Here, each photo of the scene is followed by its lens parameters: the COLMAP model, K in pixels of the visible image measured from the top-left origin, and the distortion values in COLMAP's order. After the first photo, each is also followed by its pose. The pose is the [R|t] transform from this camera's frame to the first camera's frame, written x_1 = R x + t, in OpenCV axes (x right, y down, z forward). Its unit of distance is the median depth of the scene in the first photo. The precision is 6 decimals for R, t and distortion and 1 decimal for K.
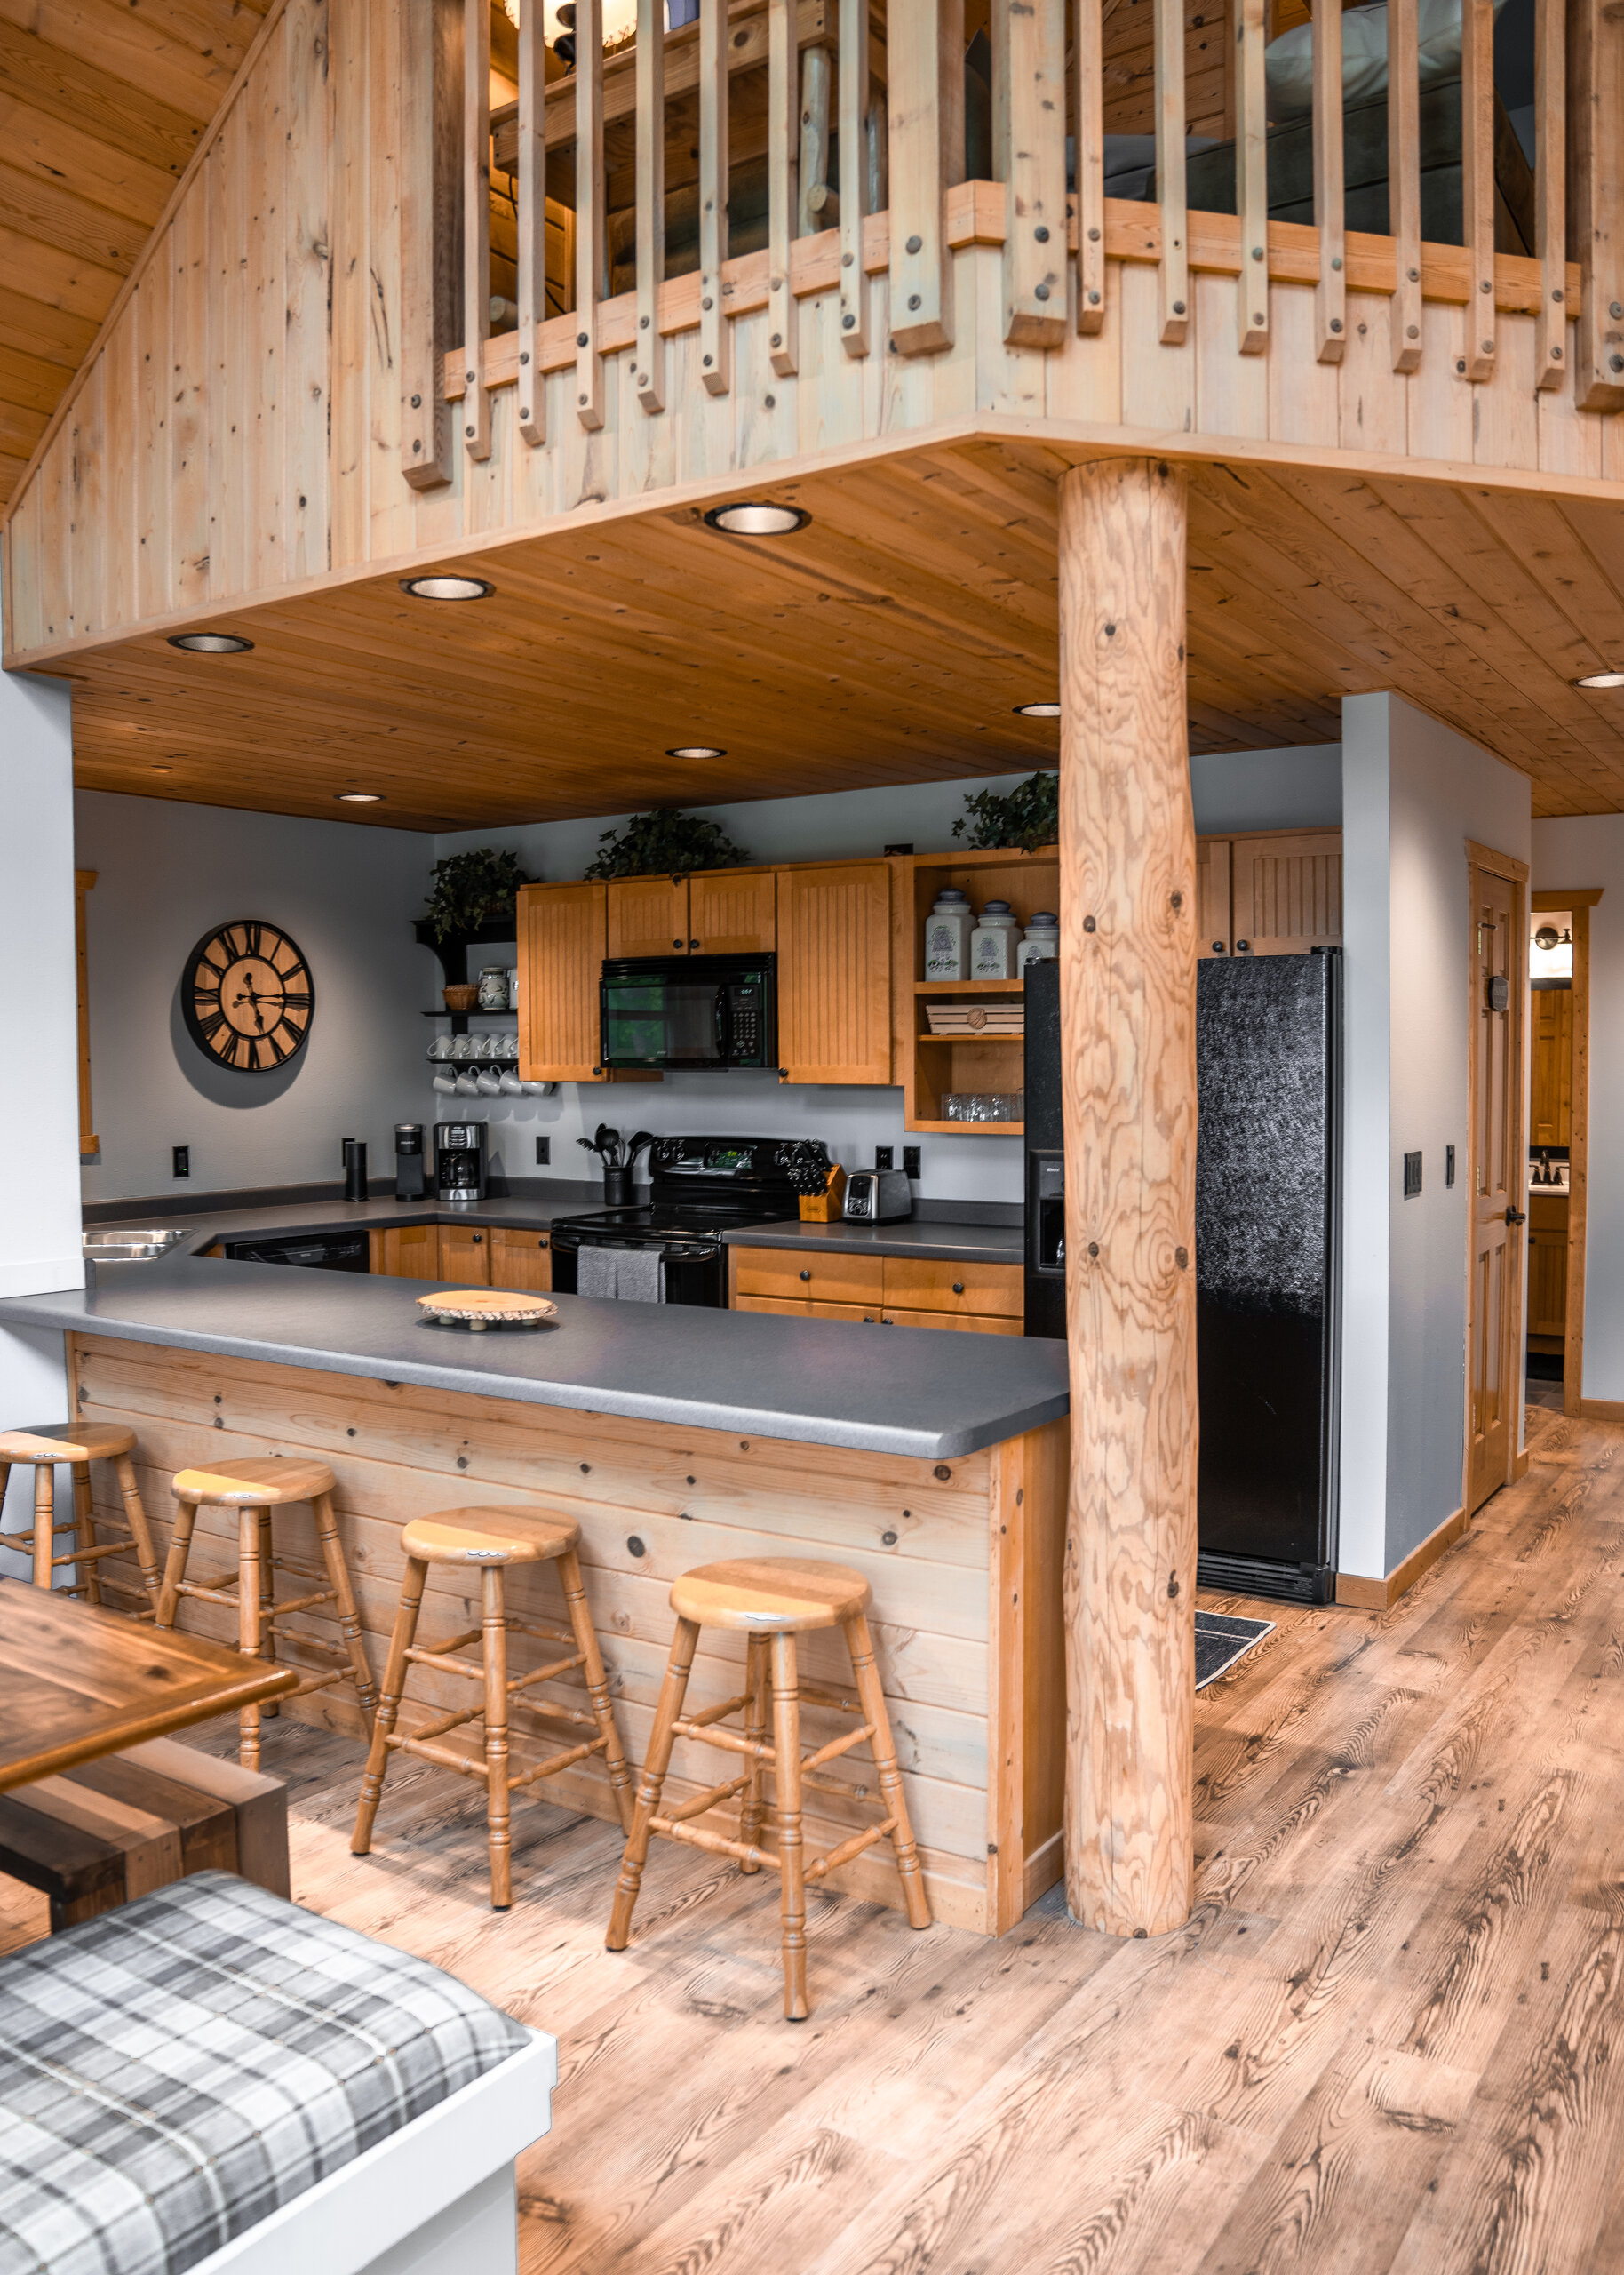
lens RADIAL K [[1729.9, 0, 812.0], [0, 1729.9, 1137.5], [0, 0, 1]] dist [-0.117388, 0.079970]
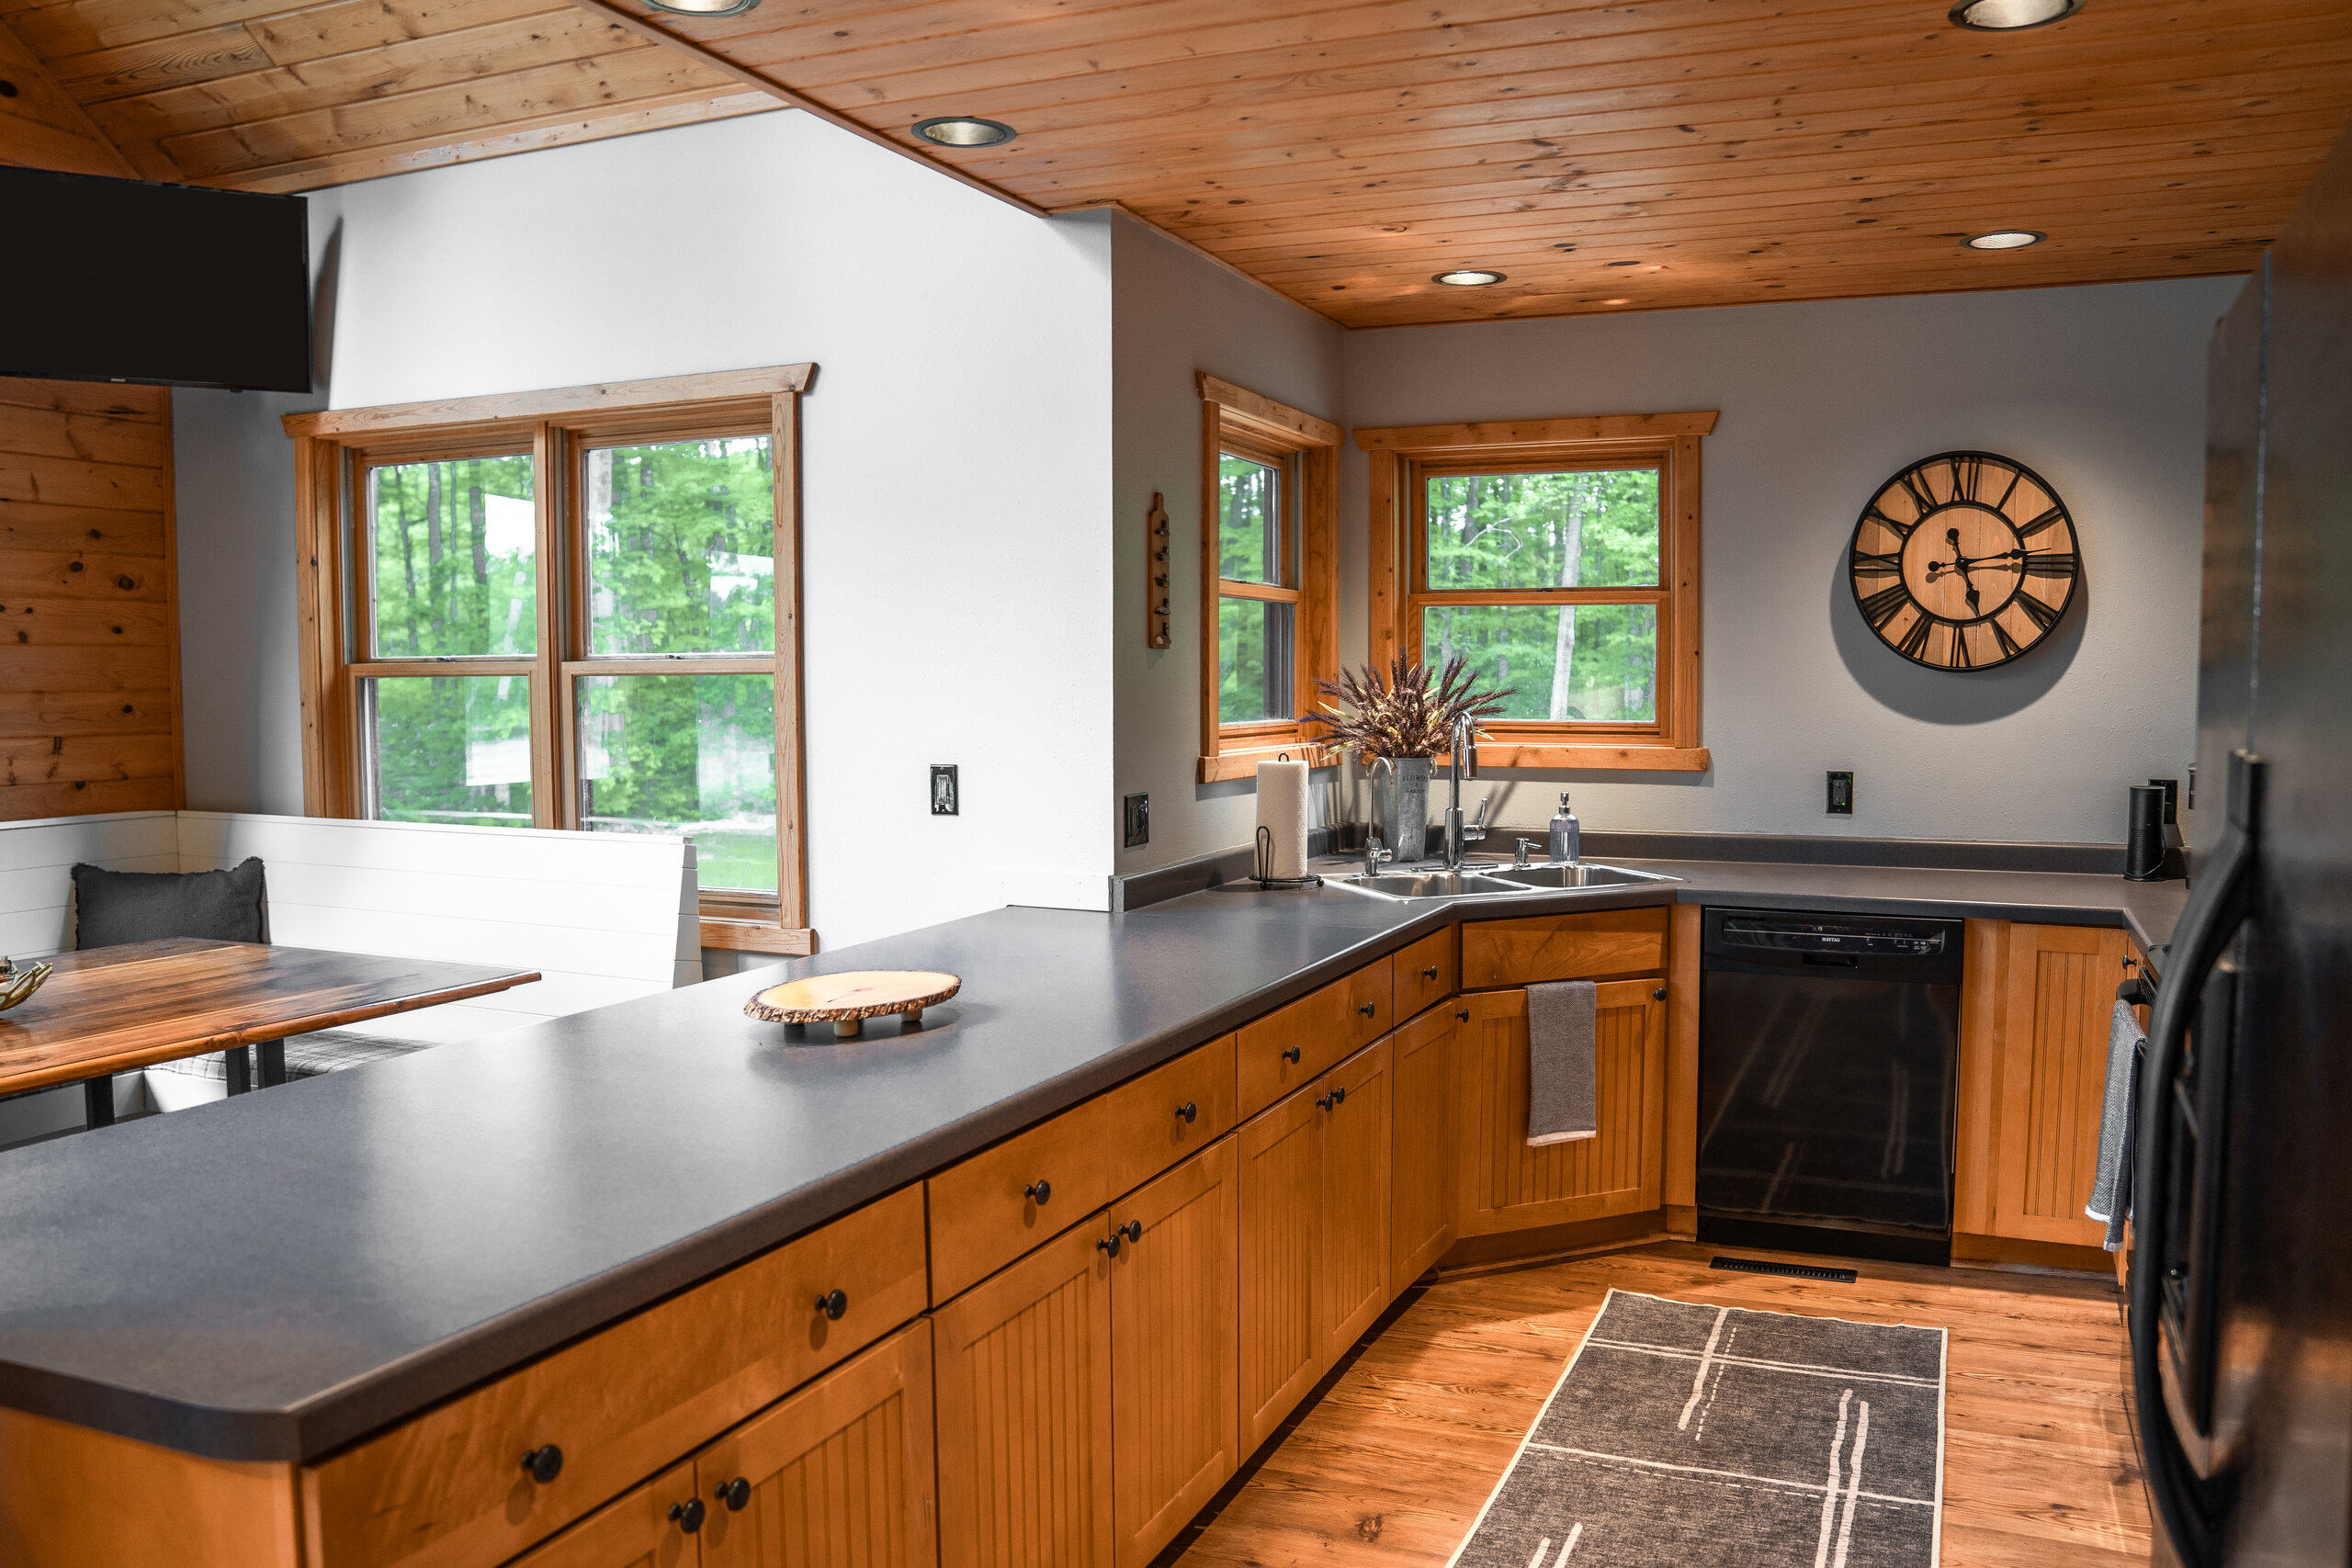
lens RADIAL K [[1795.7, 0, 1264.3], [0, 1795.7, 774.6], [0, 0, 1]] dist [-0.140869, 0.130102]
pose [[0.208256, 0.063007, -0.976043, 0.318175], [-0.048408, 0.997364, 0.054054, -0.022485], [0.976876, 0.035992, 0.210757, 0.593093]]
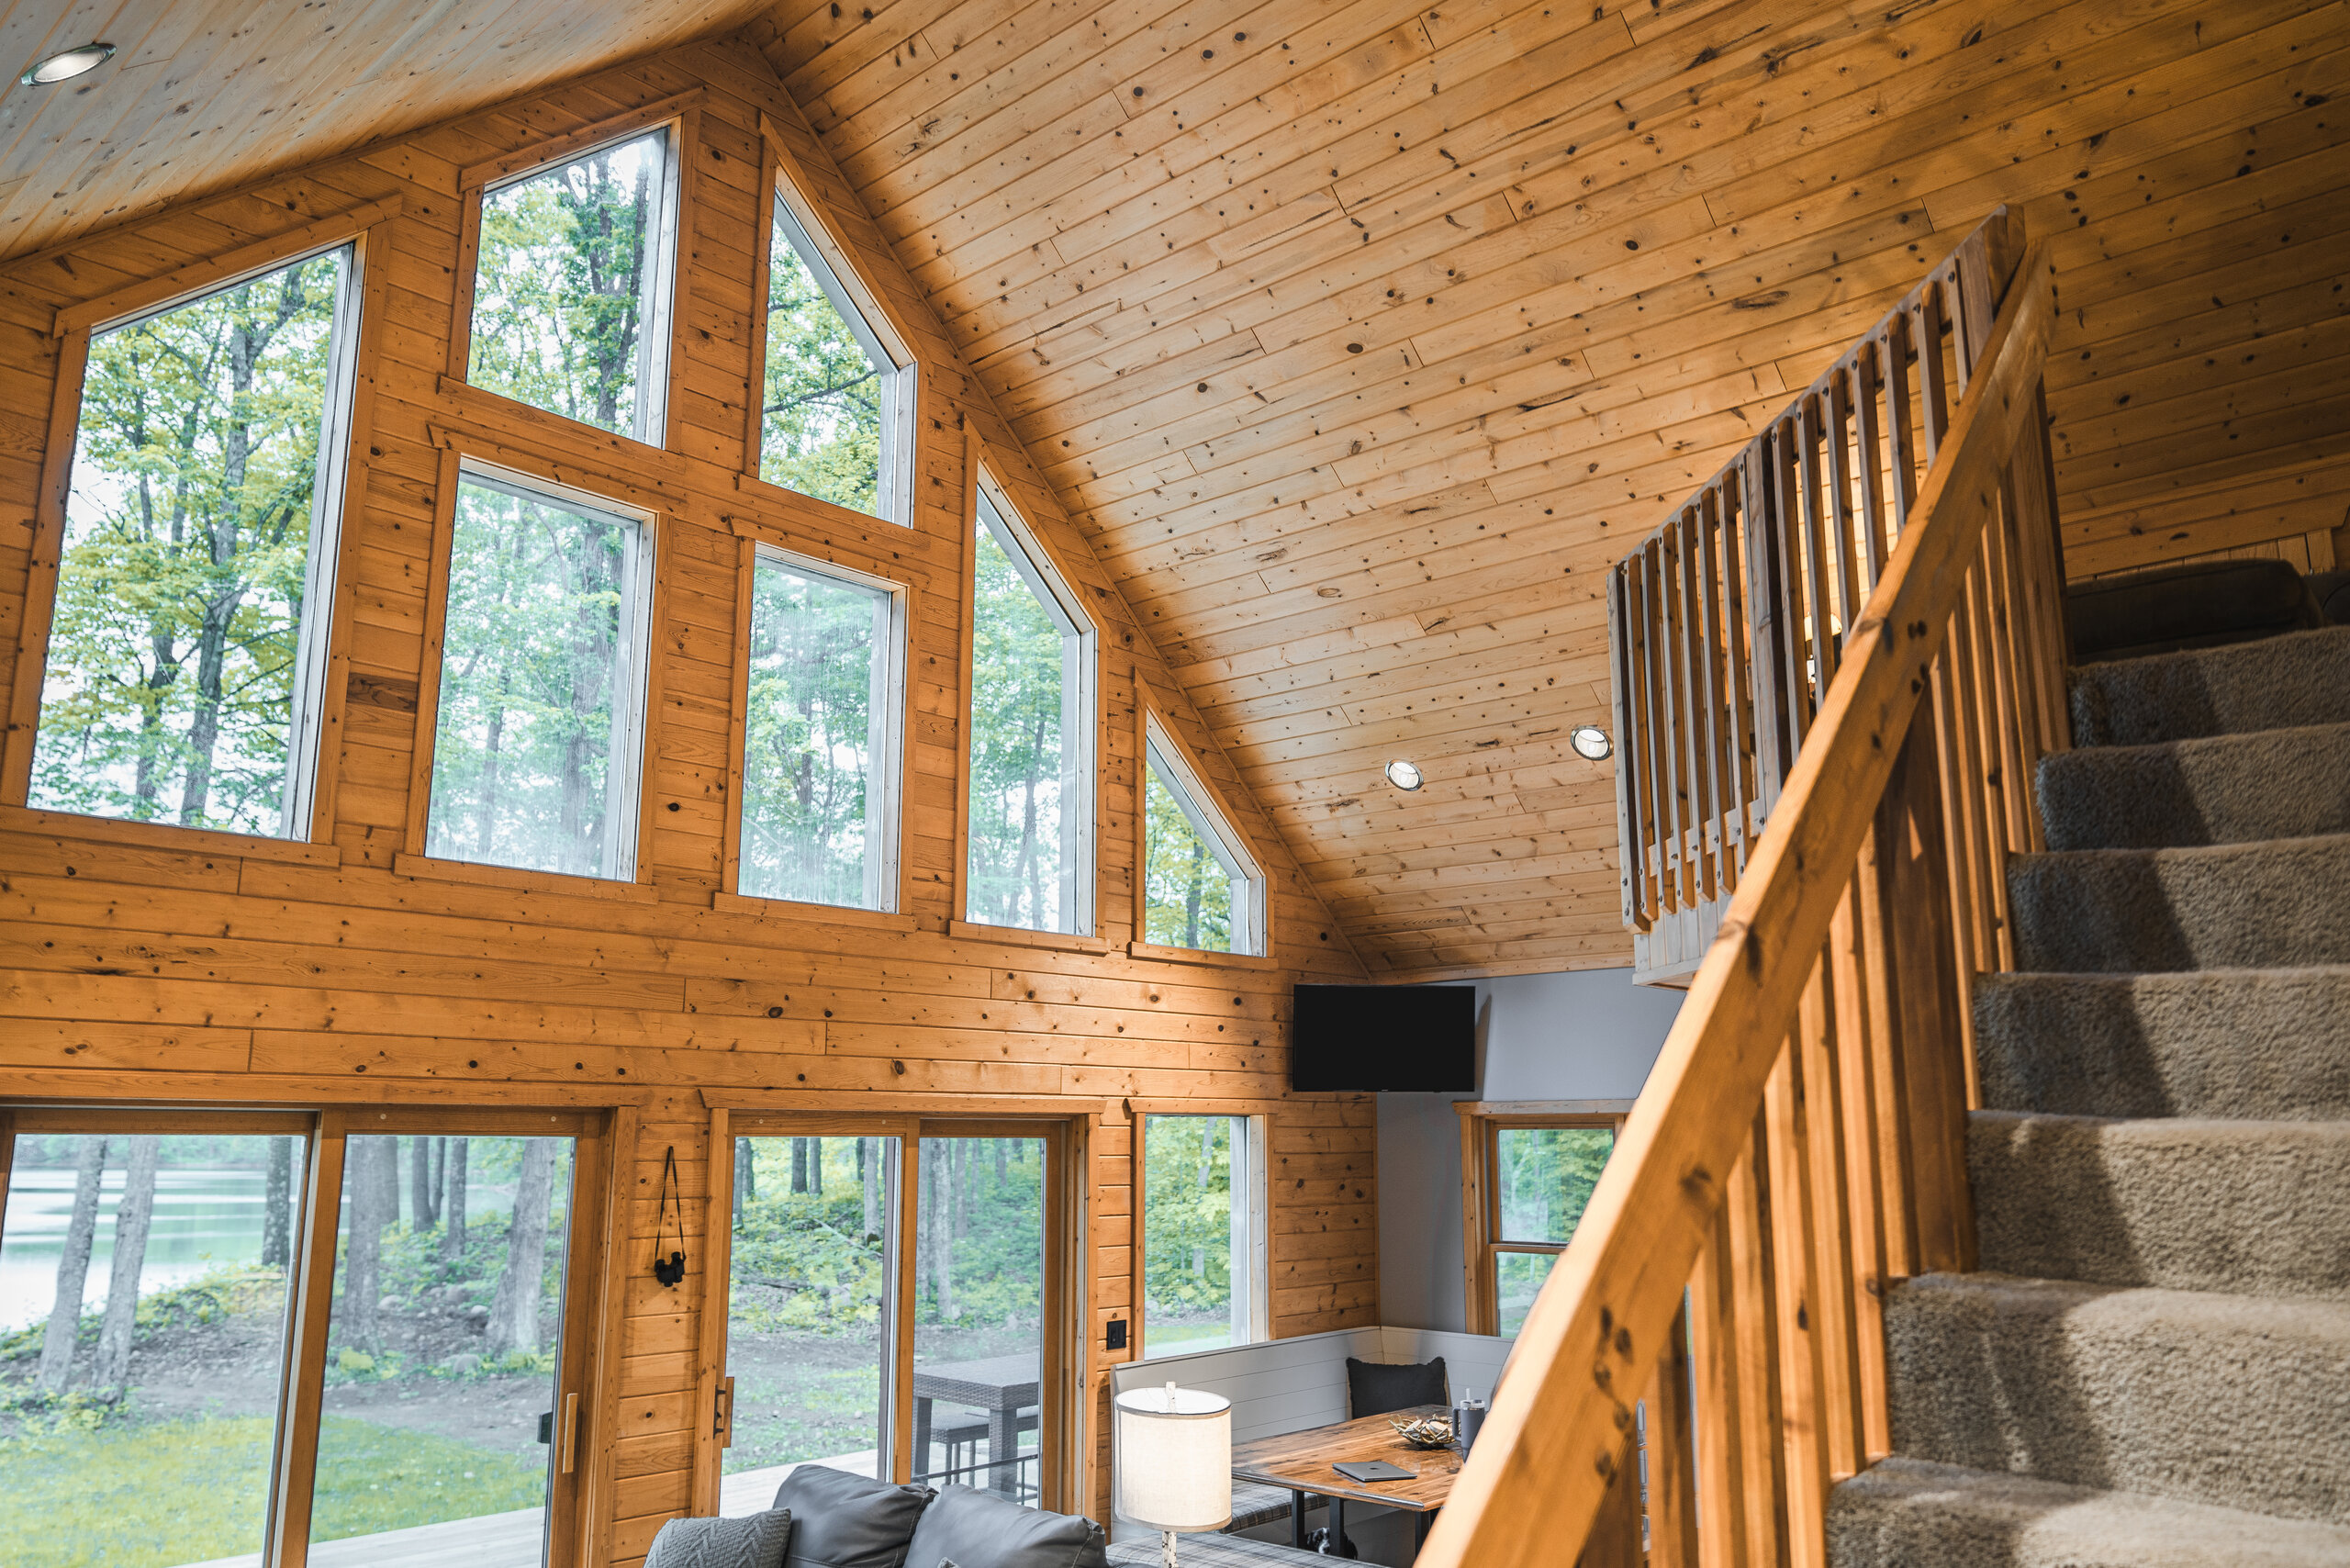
lens RADIAL K [[1730.1, 0, 1171.6], [0, 1730.1, 755.8], [0, 0, 1]] dist [-0.086612, 0.003144]
pose [[-0.145039, -0.206137, -0.967714, 0.873540], [-0.052464, 0.978283, -0.200525, -0.100364], [0.988034, 0.021686, -0.152704, 0.312020]]
